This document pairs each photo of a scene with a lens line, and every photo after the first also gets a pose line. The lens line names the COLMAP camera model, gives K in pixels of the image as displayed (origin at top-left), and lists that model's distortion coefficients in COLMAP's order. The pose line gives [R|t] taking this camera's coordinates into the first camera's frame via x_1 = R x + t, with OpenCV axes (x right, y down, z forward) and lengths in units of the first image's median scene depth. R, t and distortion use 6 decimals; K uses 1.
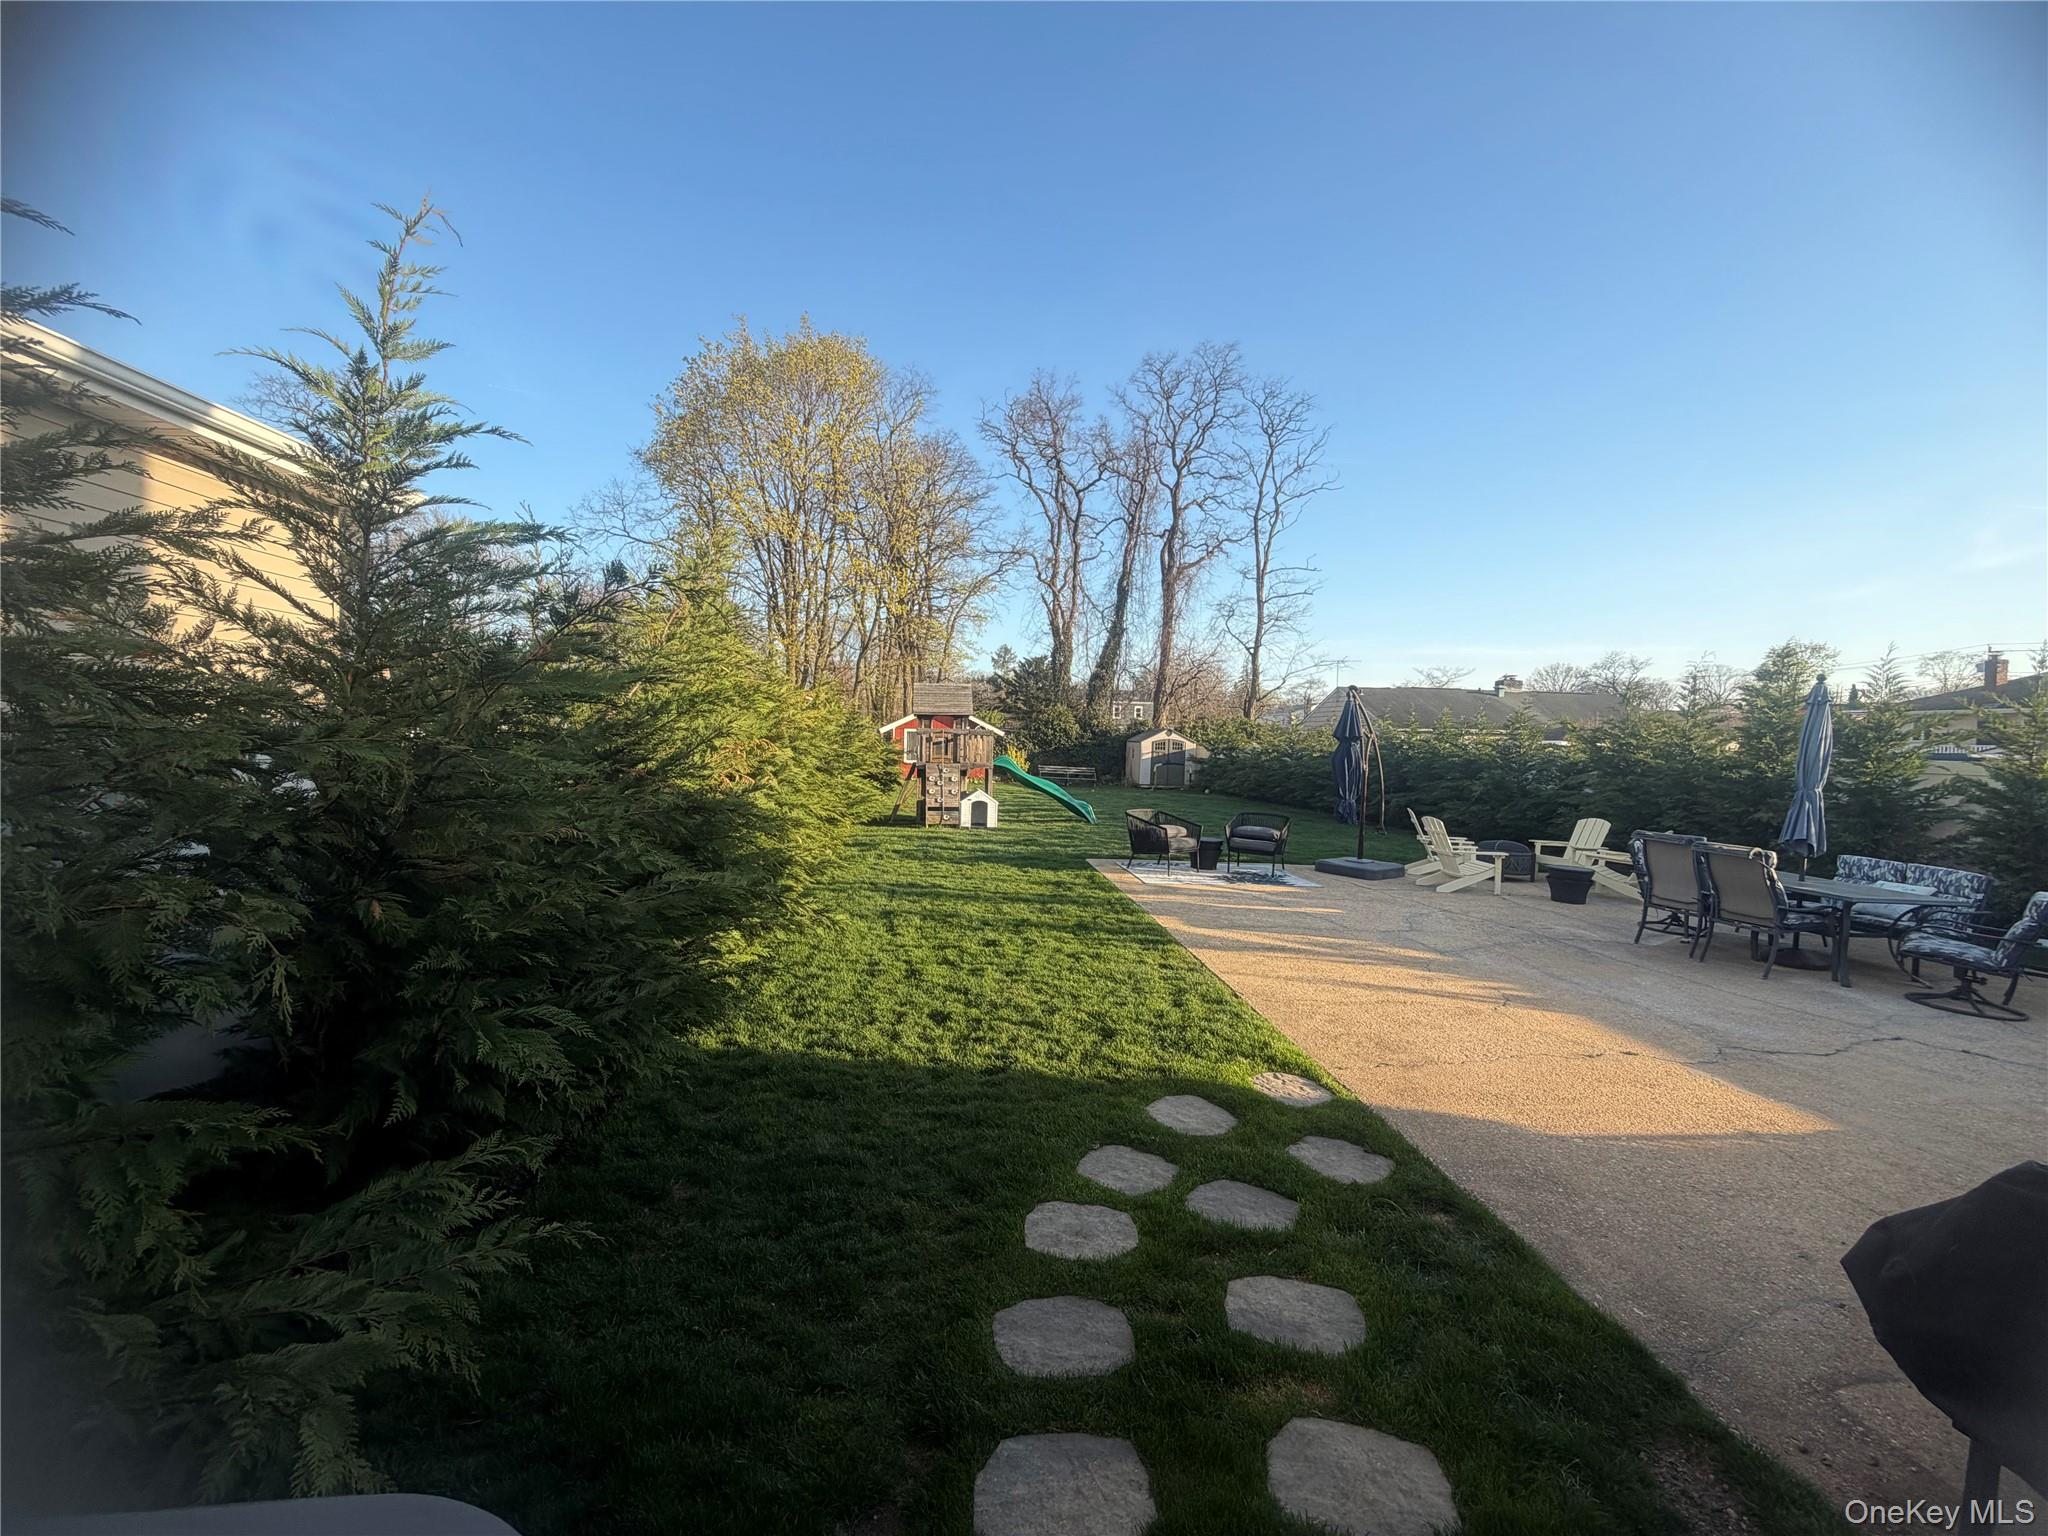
lens RADIAL K [[817.6, 0, 1024.0], [0, 817.6, 768.0], [0, 0, 1]] dist [0.001426, -0.000038]
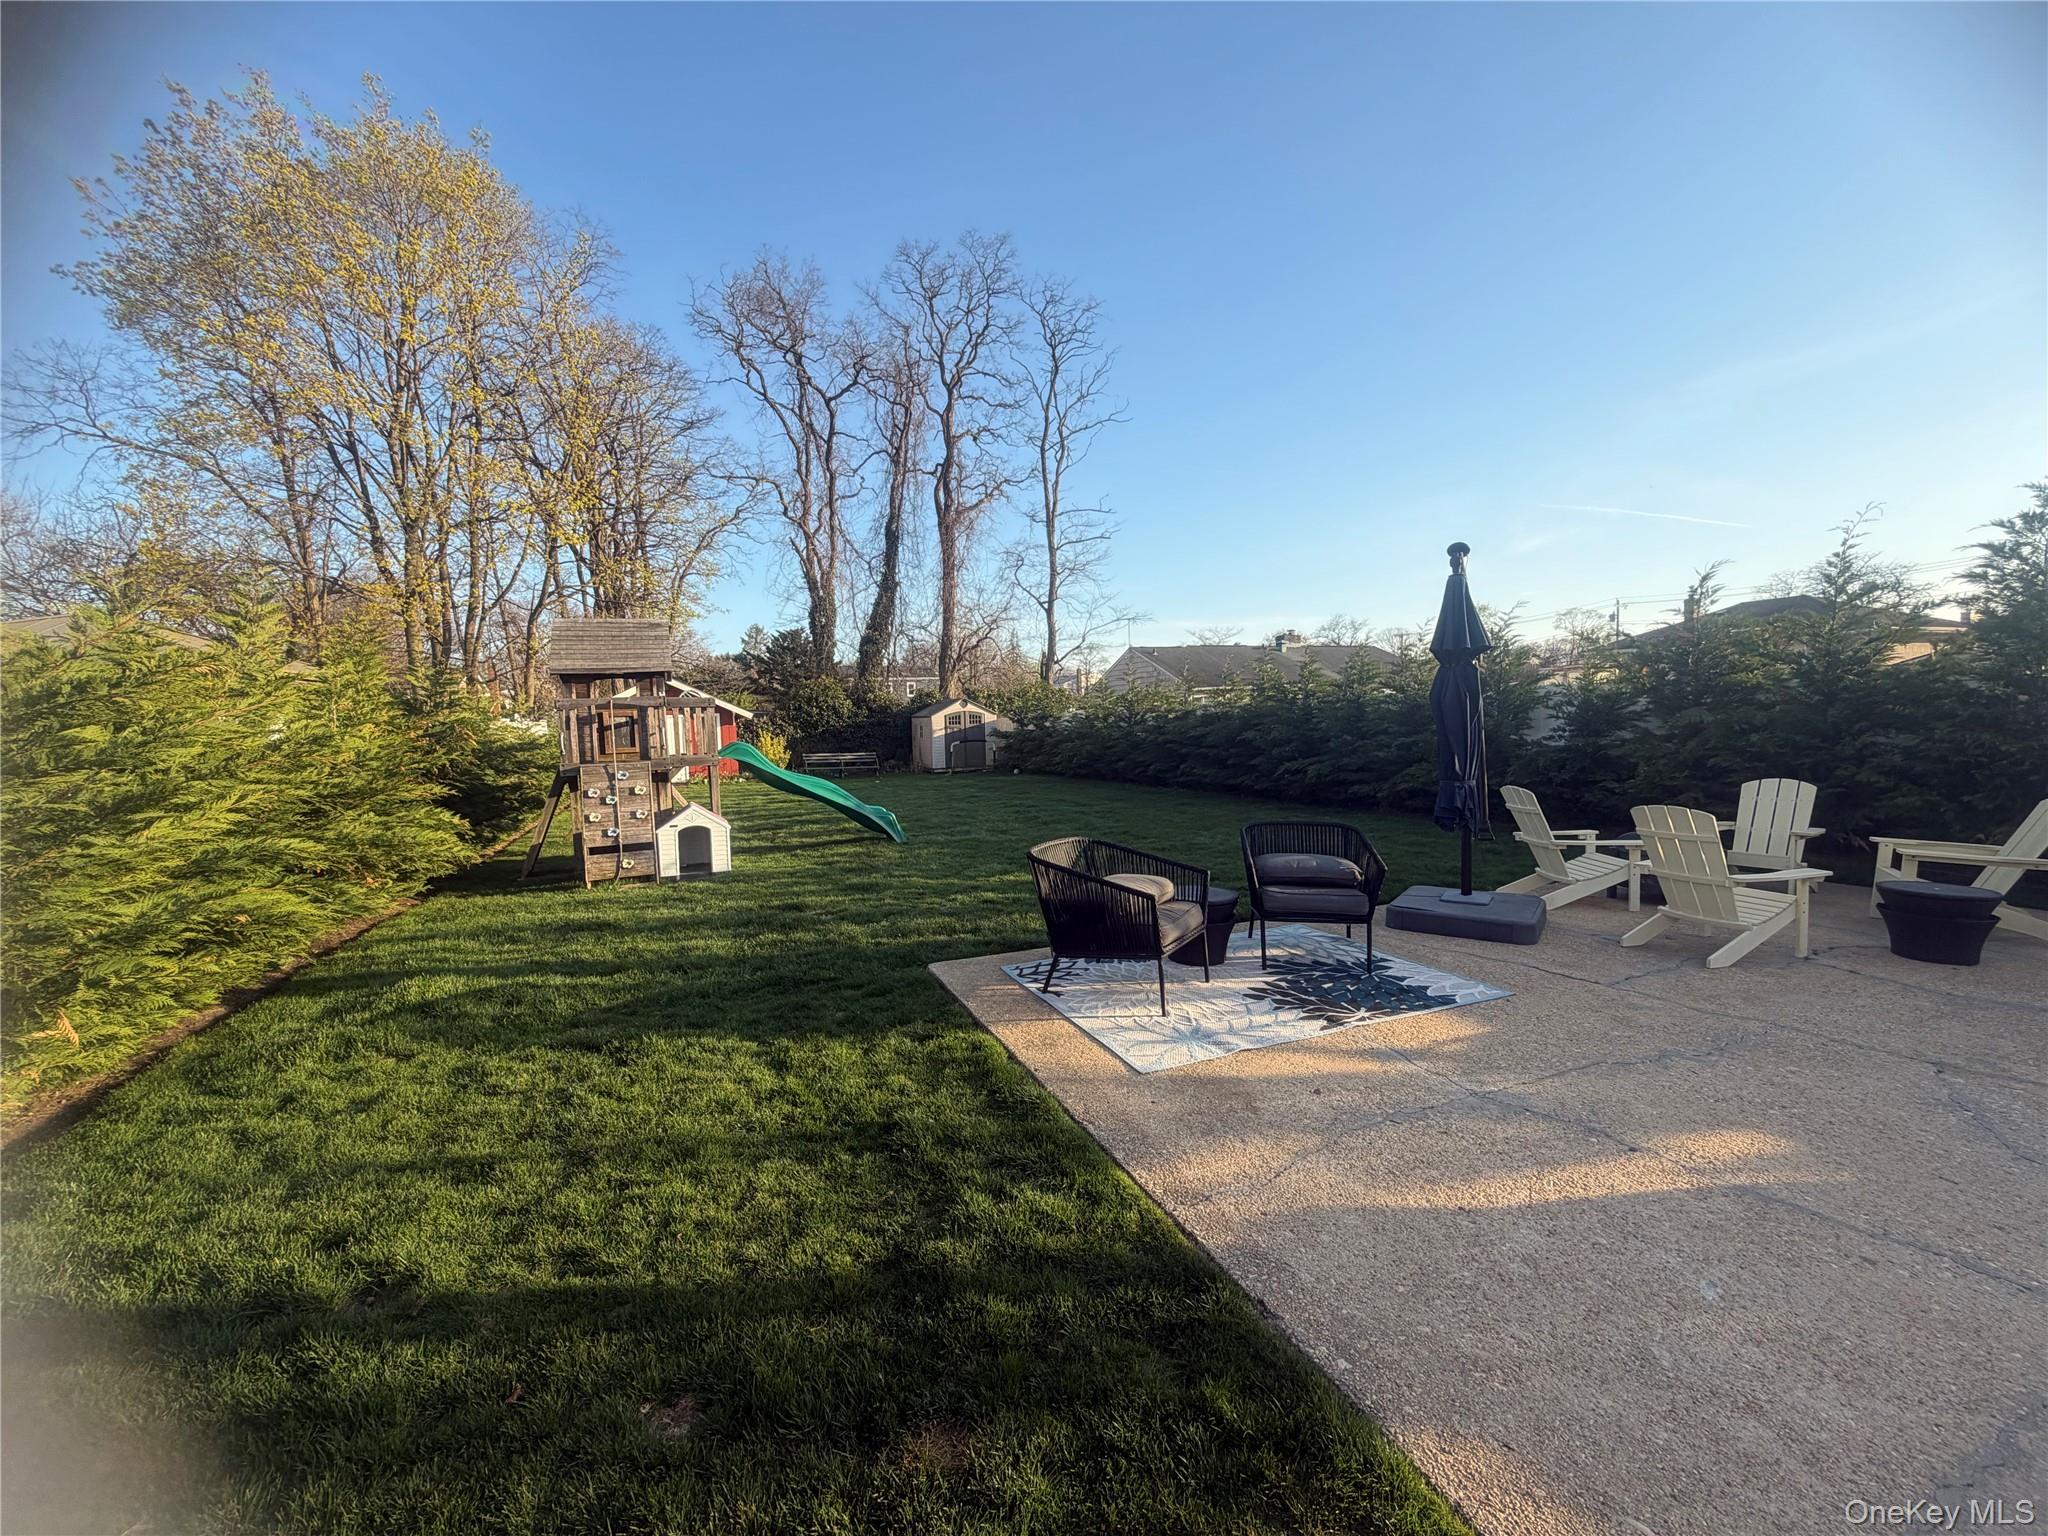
lens RADIAL K [[817.6, 0, 1024.0], [0, 817.6, 768.0], [0, 0, 1]] dist [0.001426, -0.000038]
pose [[0.958642, -0.073536, 0.274950, 0.004032], [0.067309, 0.997218, 0.032027, -0.000502], [-0.276540, -0.012196, 0.960925, 0.171393]]
